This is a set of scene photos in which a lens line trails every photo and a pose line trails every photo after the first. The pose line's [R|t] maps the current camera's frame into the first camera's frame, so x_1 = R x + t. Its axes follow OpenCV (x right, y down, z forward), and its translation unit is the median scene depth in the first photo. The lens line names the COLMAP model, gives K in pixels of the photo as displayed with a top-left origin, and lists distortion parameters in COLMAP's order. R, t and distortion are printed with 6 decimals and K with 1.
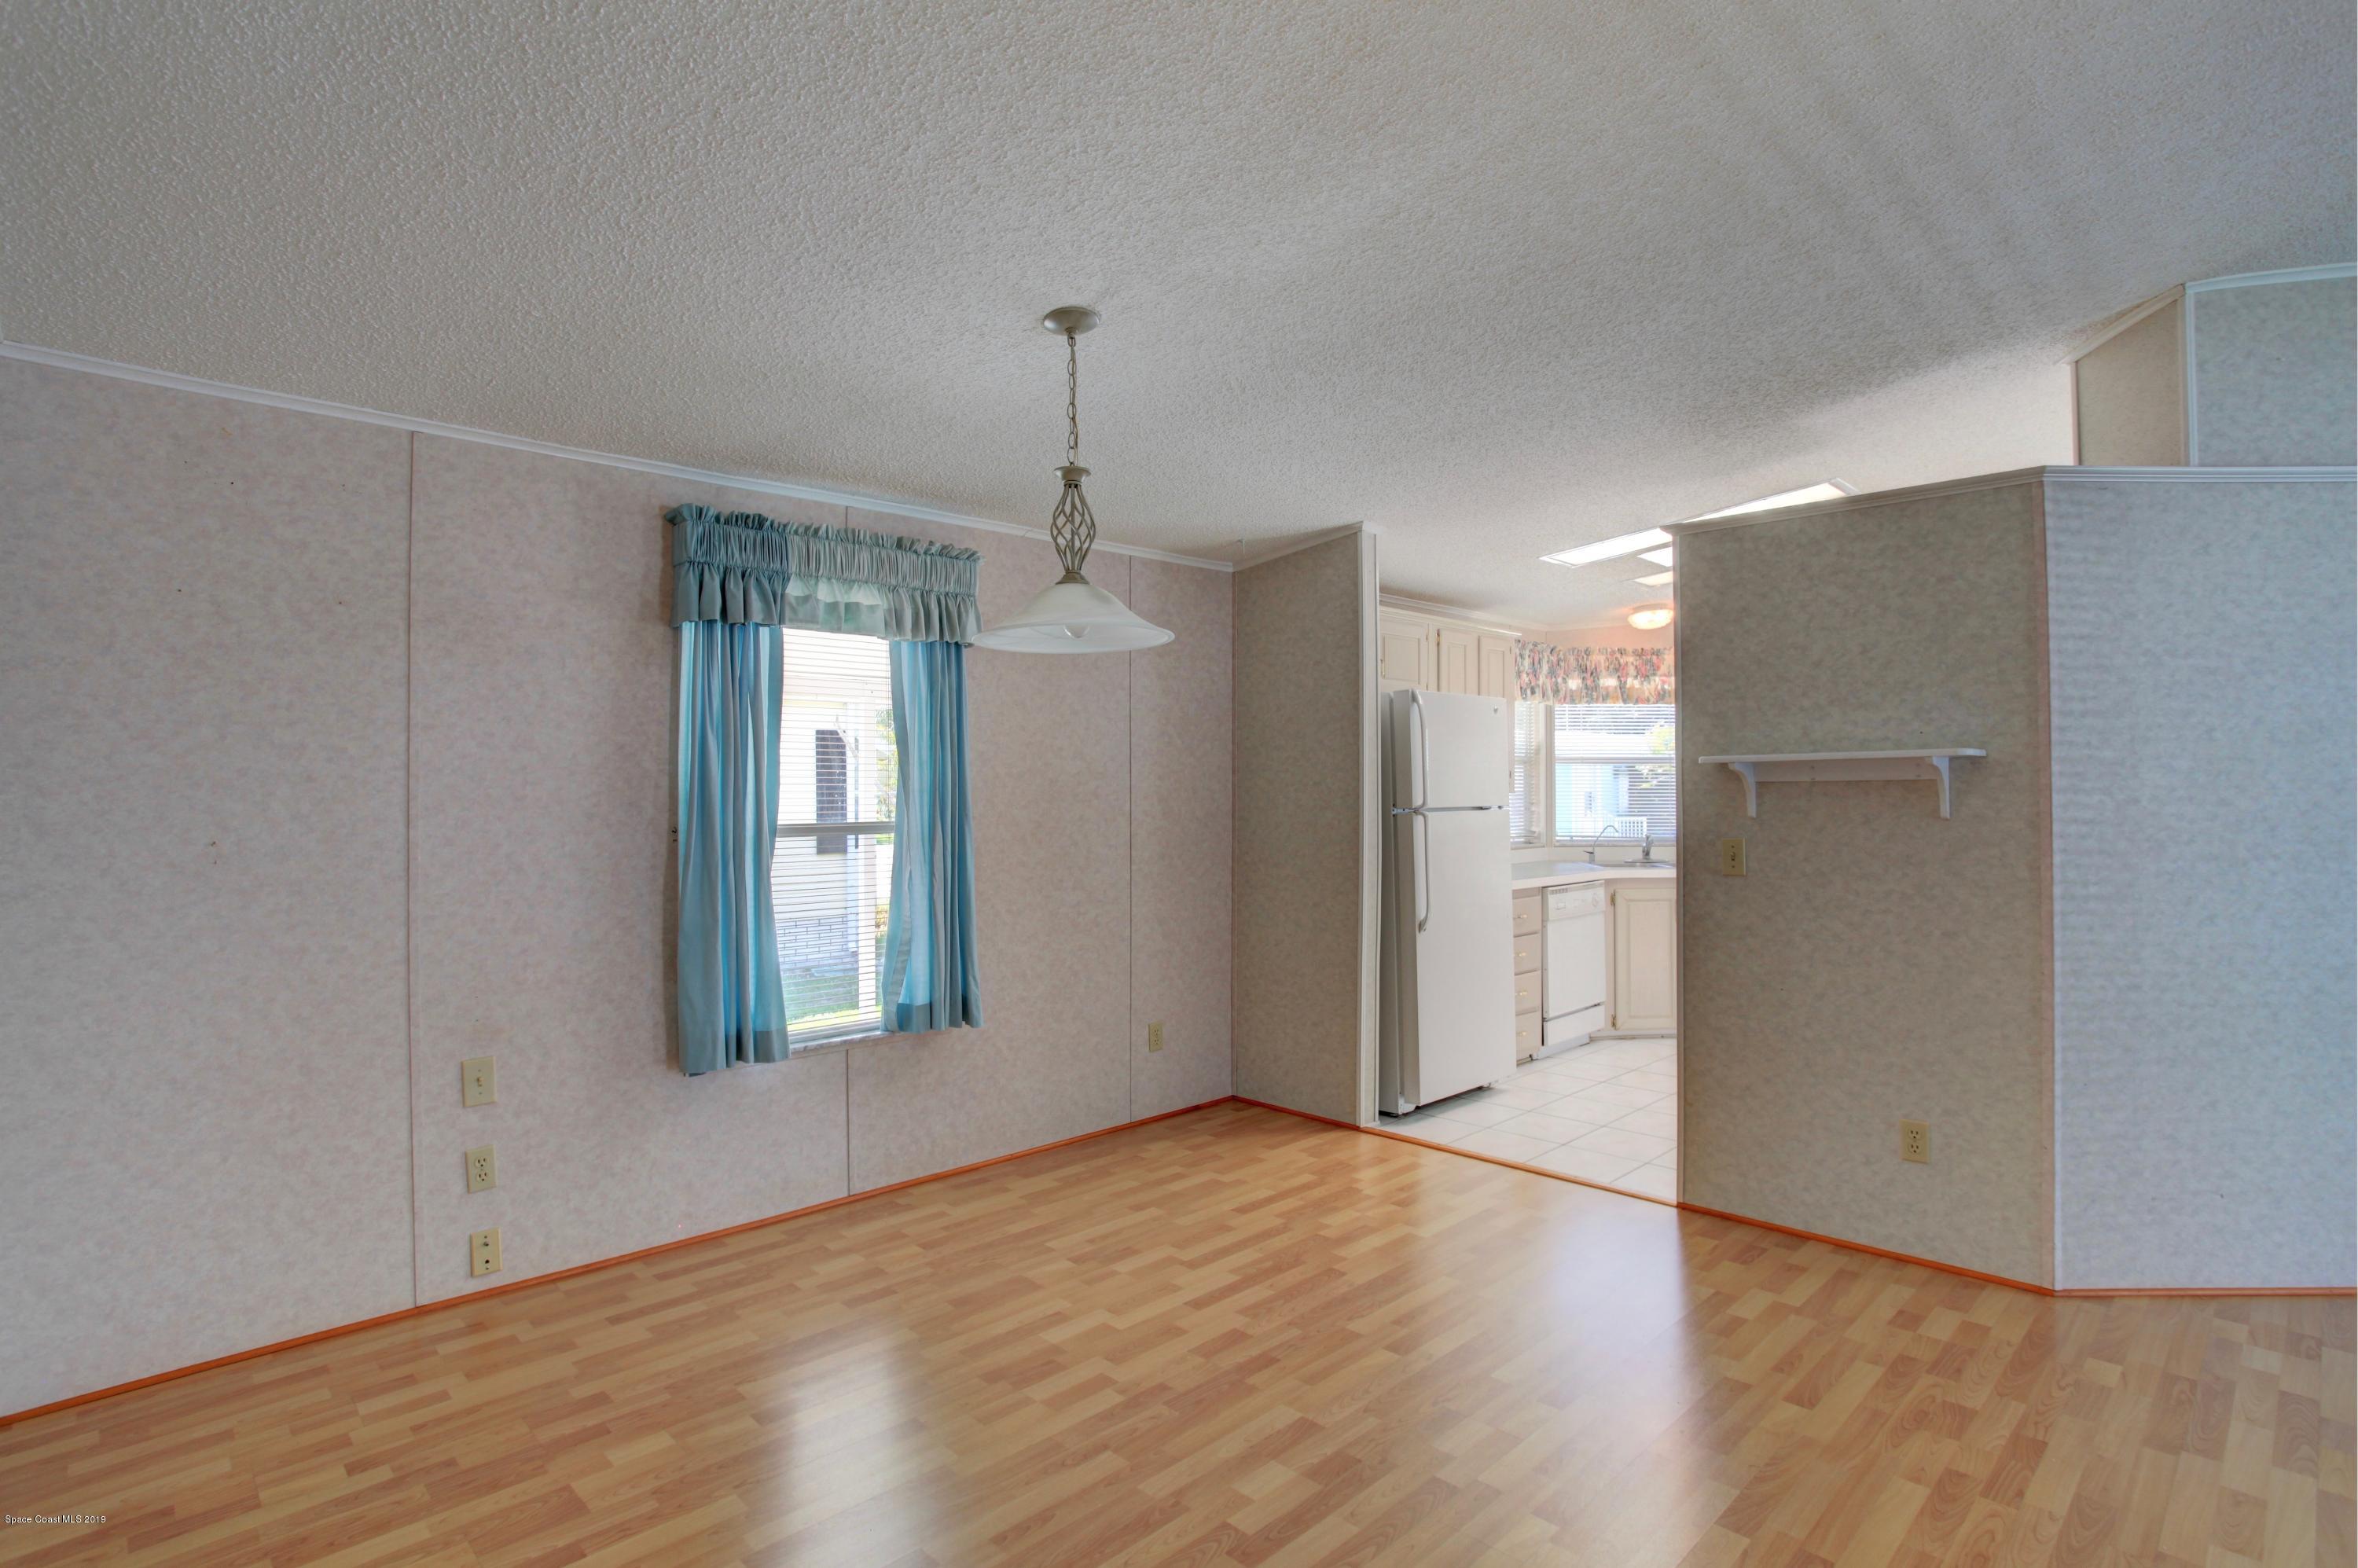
lens RADIAL K [[1183.6, 0, 1201.7], [0, 1183.6, 778.9], [0, 0, 1]] dist [-0.060154, 0.028794]
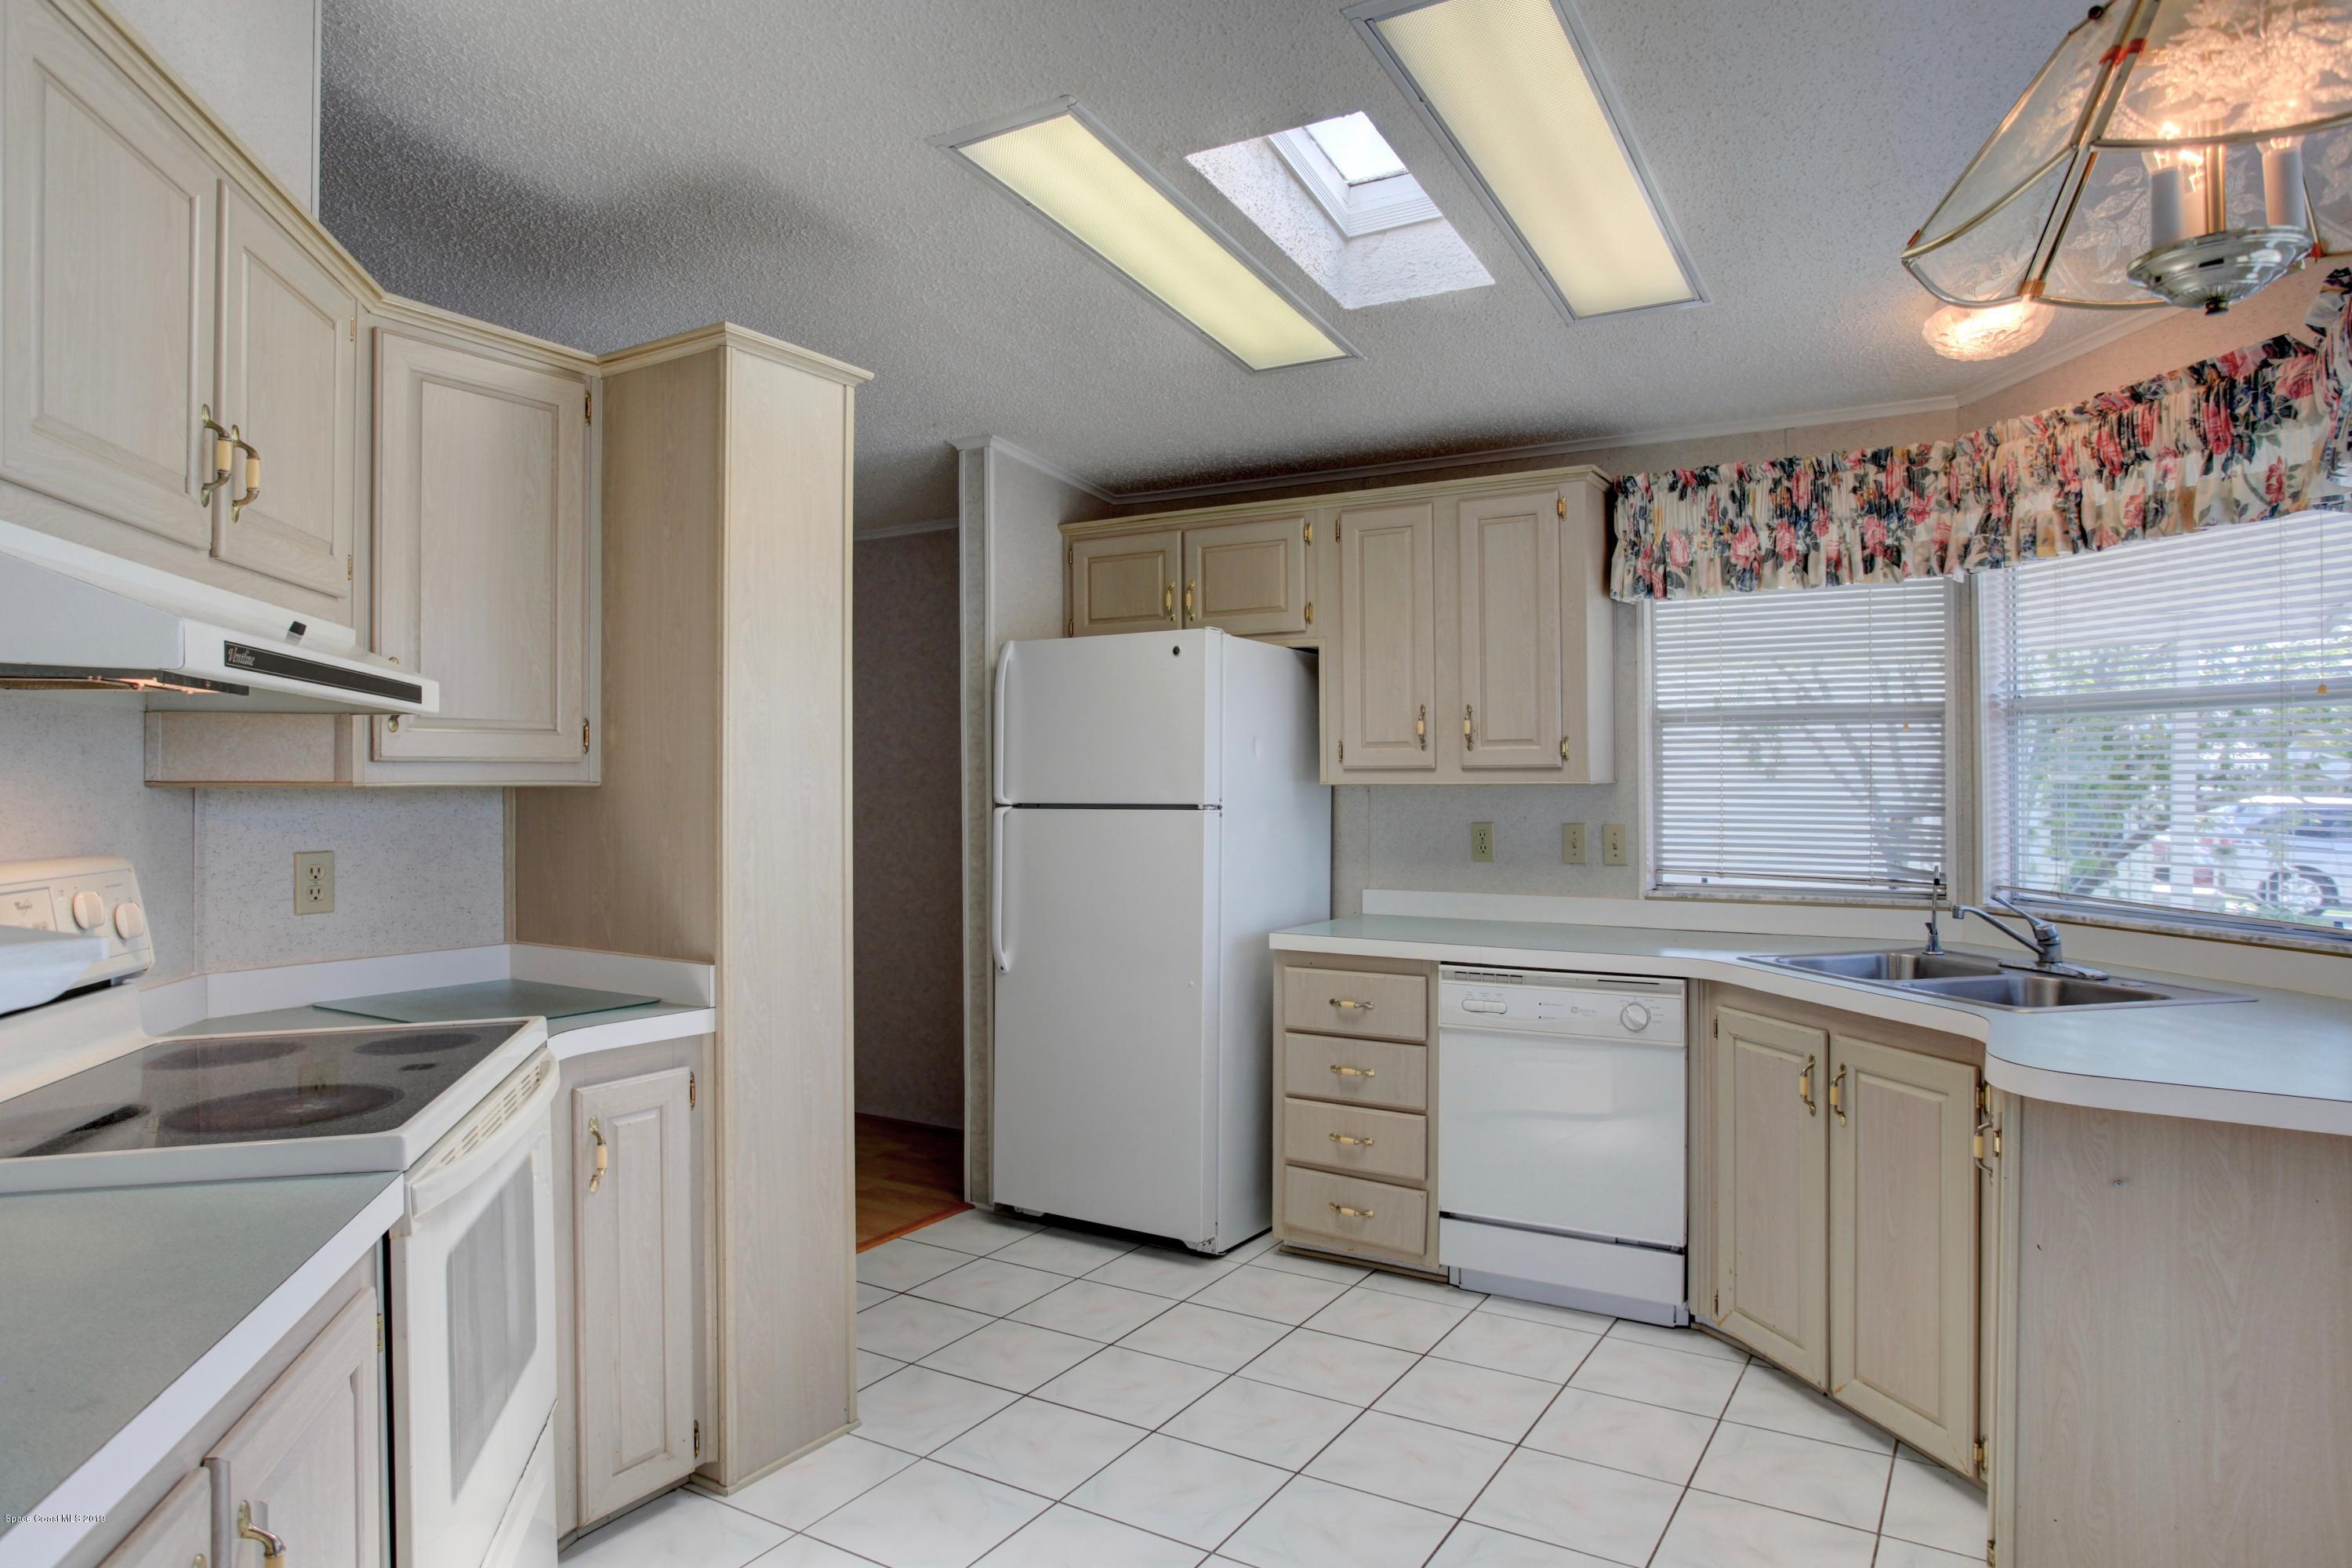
lens RADIAL K [[1419.1, 0, 1190.1], [0, 1419.1, 777.2], [0, 0, 1]] dist [-0.053246, 0.044036]
pose [[0.238719, 0.002039, -0.971086, 1.665839], [0.009897, 0.999941, 0.004532, 0.008416], [0.971038, -0.010692, 0.238685, 1.402706]]
